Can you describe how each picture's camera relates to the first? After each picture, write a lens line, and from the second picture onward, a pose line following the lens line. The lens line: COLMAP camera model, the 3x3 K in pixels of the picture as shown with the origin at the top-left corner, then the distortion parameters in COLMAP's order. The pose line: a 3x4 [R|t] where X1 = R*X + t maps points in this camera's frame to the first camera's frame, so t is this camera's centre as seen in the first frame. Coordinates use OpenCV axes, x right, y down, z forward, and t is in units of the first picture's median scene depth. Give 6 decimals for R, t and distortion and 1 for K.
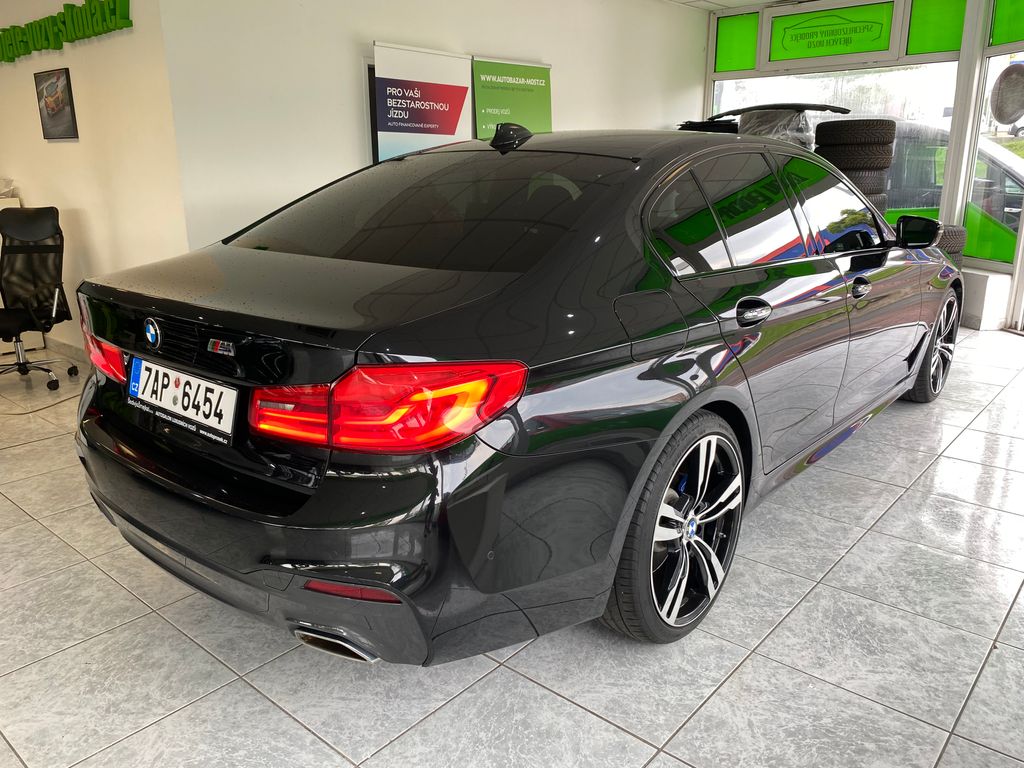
lens RADIAL K [[784.9, 0, 507.4], [0, 784.9, 379.6], [0, 0, 1]] dist [-0.007621, -0.004253]
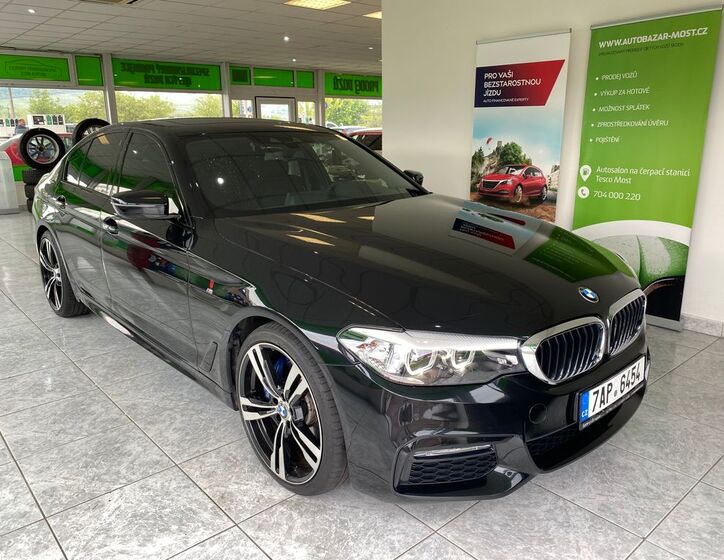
lens RADIAL K [[563.9, 0, 362.0], [0, 563.9, 280.0], [0, 0, 1]] dist [-0.007244, -0.003675]
pose [[-0.121622, 0.273362, -0.954191, 0.863667], [-0.244376, 0.923490, 0.295715, -0.278880], [0.962023, 0.269147, -0.045513, 0.928031]]
